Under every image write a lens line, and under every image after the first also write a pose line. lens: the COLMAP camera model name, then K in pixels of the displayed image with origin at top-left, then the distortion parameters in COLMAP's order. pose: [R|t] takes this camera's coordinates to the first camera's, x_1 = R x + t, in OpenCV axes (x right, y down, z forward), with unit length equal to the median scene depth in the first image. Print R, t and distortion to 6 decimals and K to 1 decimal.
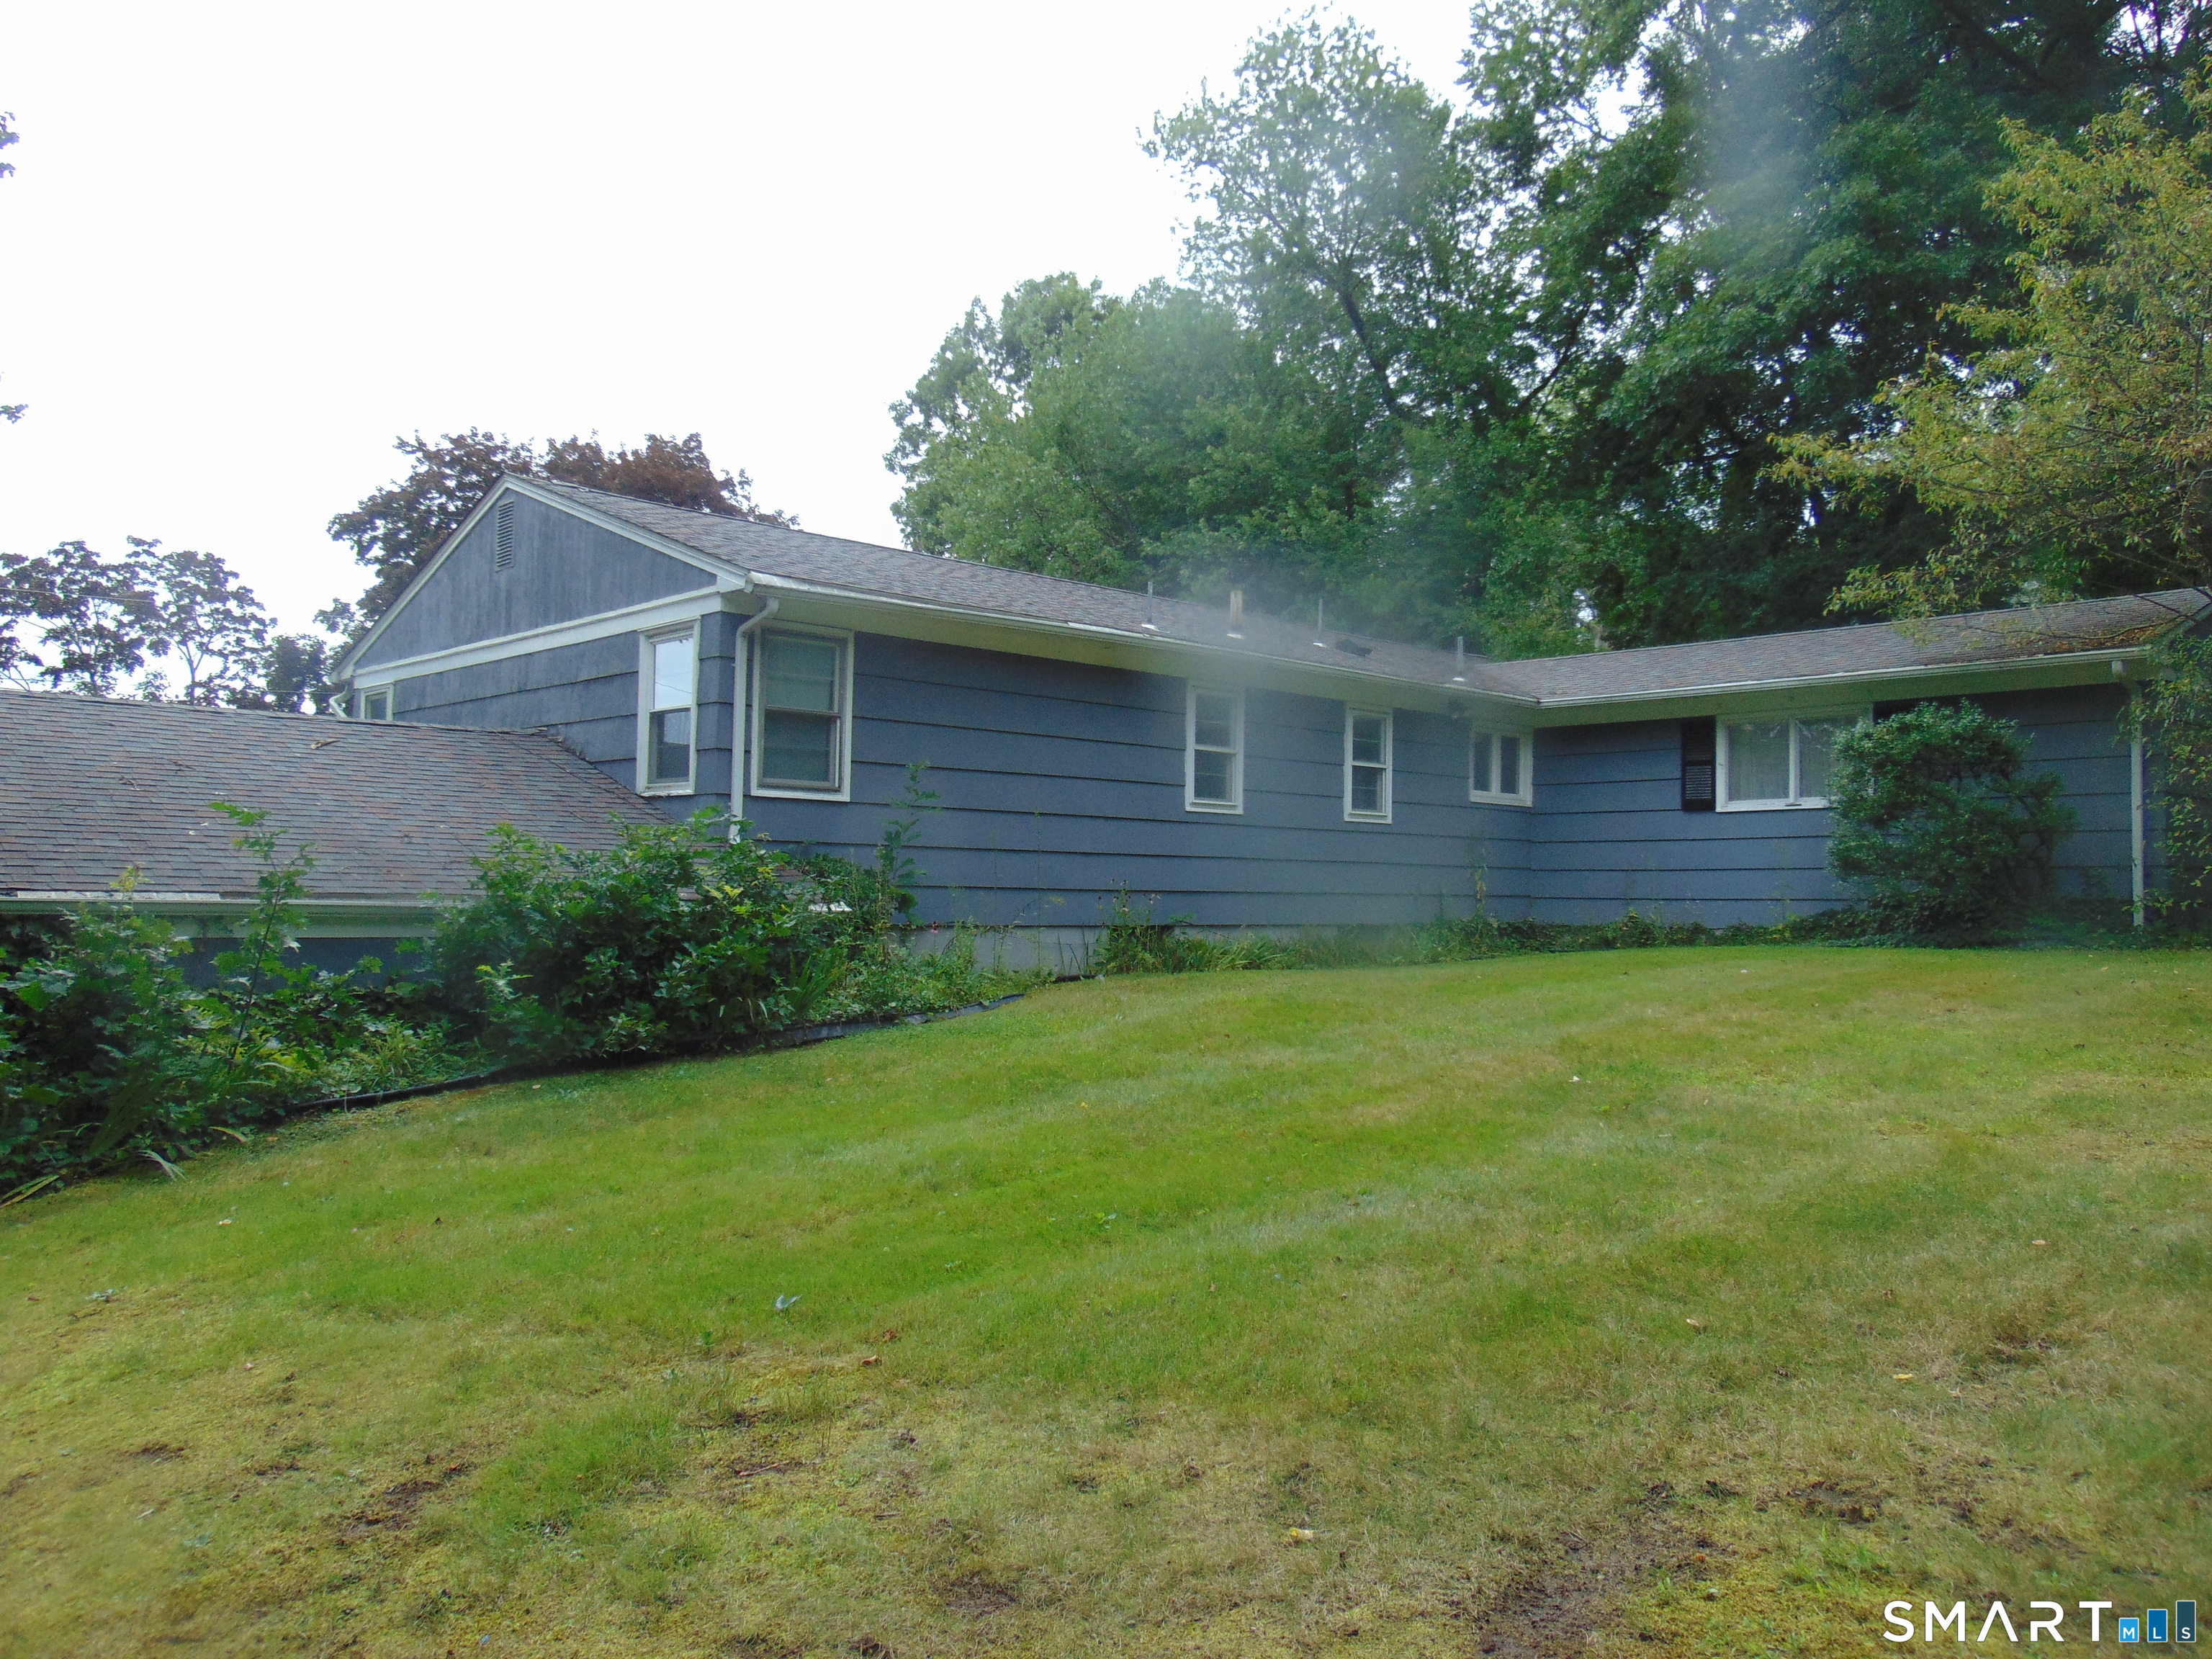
lens RADIAL K [[1650.7, 0, 1095.6], [0, 1650.7, 822.3], [0, 0, 1]] dist [-0.033522, 0.085758]
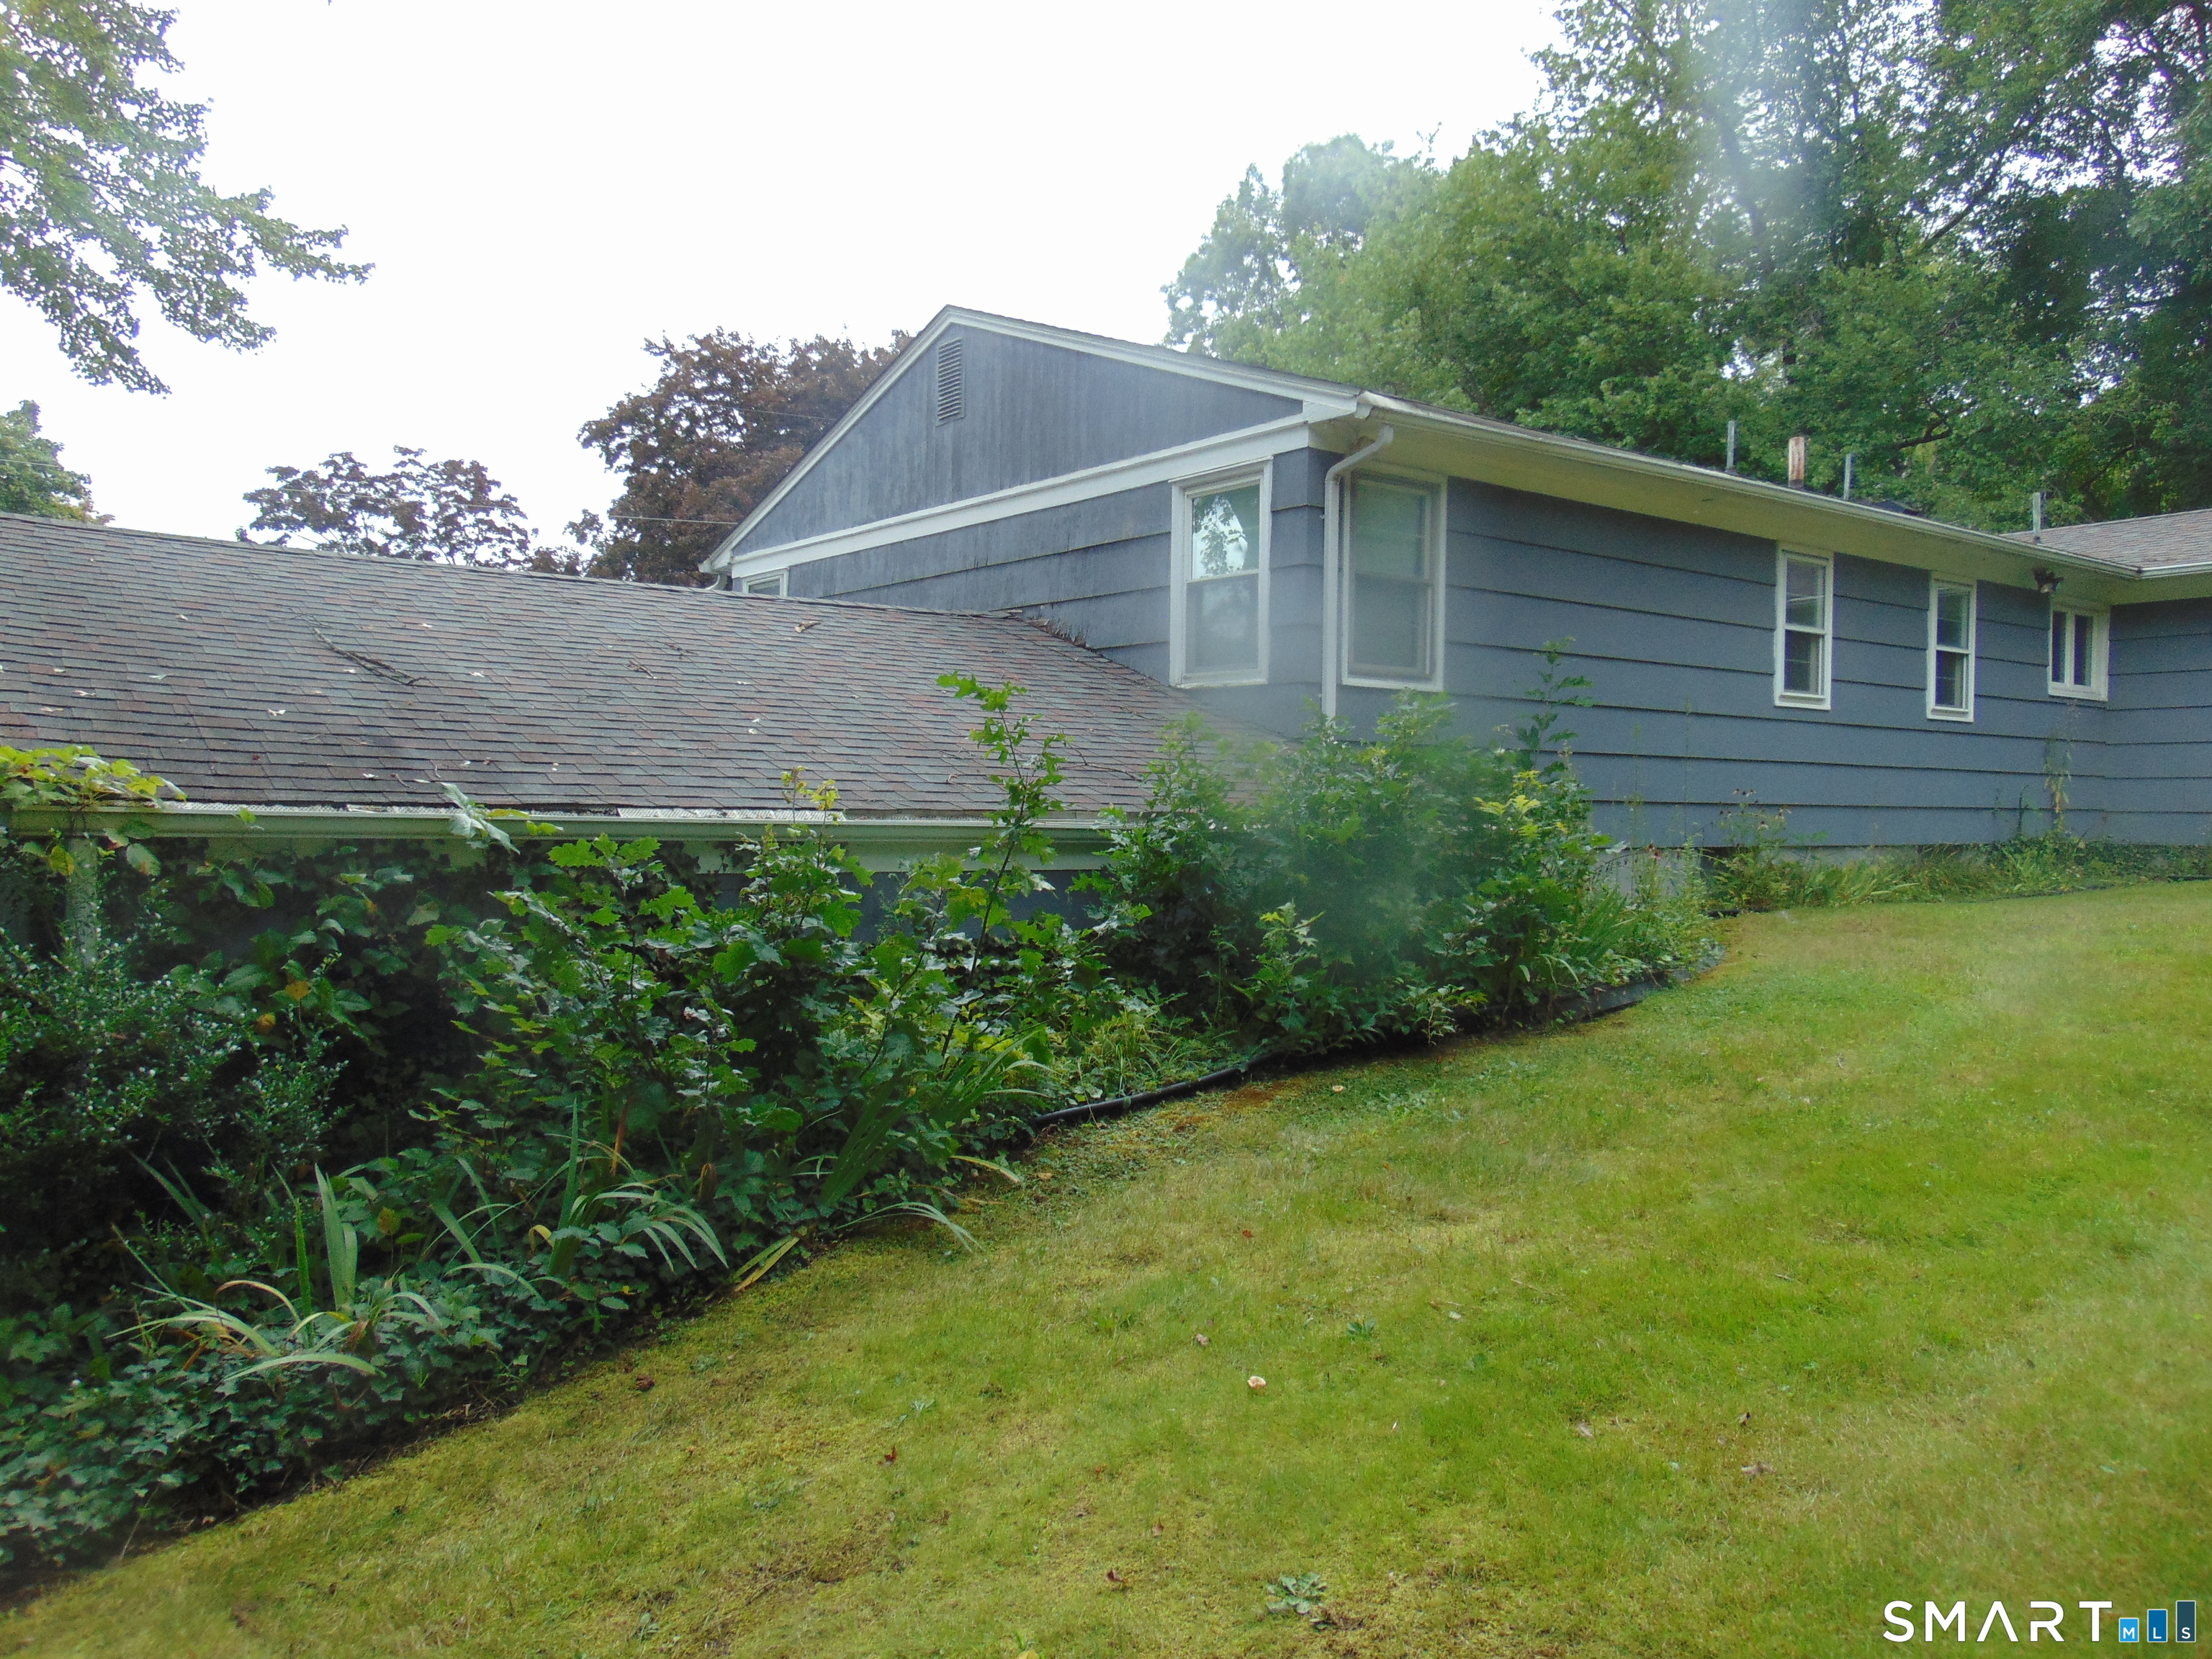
lens RADIAL K [[1636.2, 0, 1098.1], [0, 1636.2, 822.3], [0, 0, 1]] dist [-0.005283, 0.043334]
pose [[0.995396, -0.002636, -0.095811, -0.163094], [0.007499, 0.998699, 0.050431, 0.005945], [0.095554, -0.050917, 0.994121, 0.136414]]
